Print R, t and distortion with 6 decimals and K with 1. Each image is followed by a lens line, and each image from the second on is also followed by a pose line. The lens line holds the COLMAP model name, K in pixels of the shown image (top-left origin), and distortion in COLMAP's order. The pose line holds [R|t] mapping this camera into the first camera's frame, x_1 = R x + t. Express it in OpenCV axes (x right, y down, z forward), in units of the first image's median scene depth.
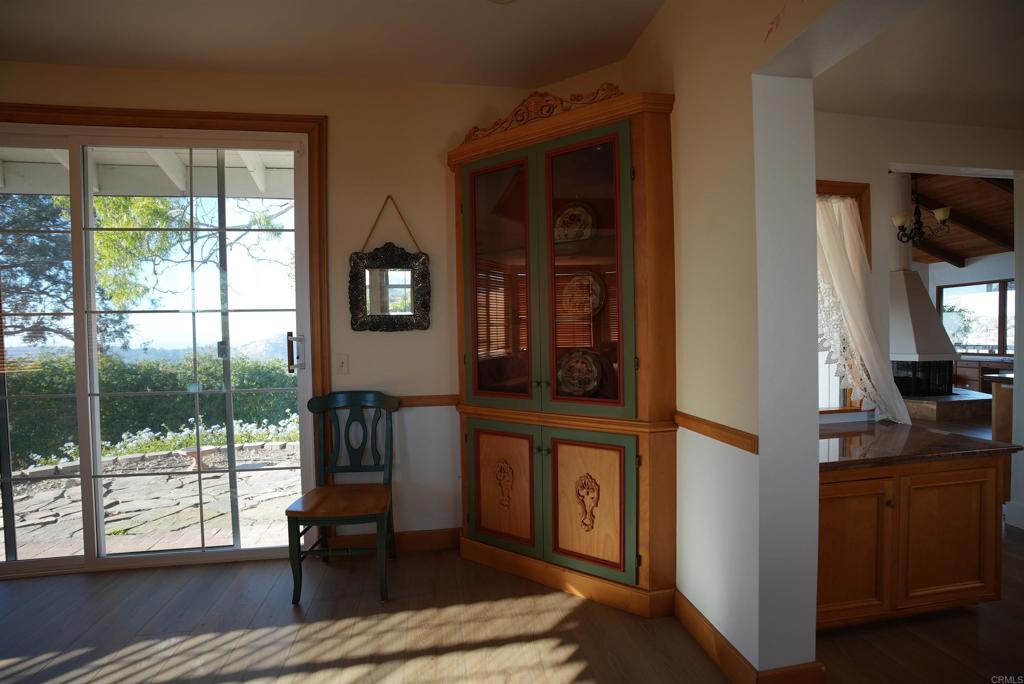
lens RADIAL K [[474.1, 0, 506.8], [0, 474.1, 345.5], [0, 0, 1]] dist [-0.066513, 0.022802]
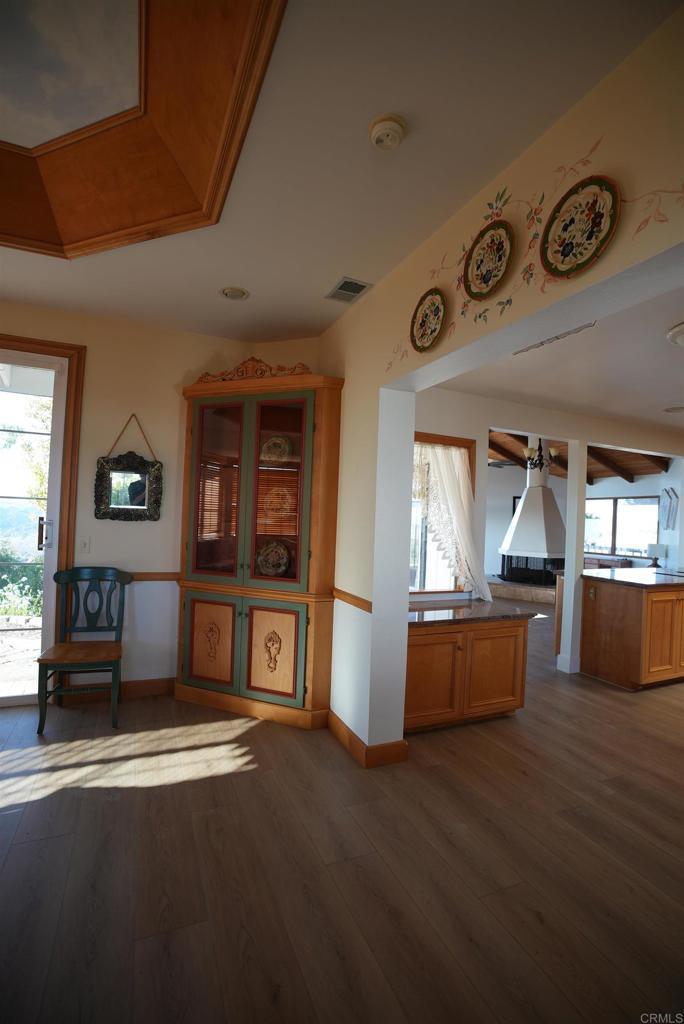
lens RADIAL K [[474.1, 0, 341.0], [0, 474.1, 510.6], [0, 0, 1]] dist [-0.066513, 0.022802]
pose [[0.966496, 0.059760, 0.249629, -0.007133], [-0.050378, 0.997769, -0.043809, -0.033096], [-0.251690, 0.029765, 0.967350, -0.382351]]
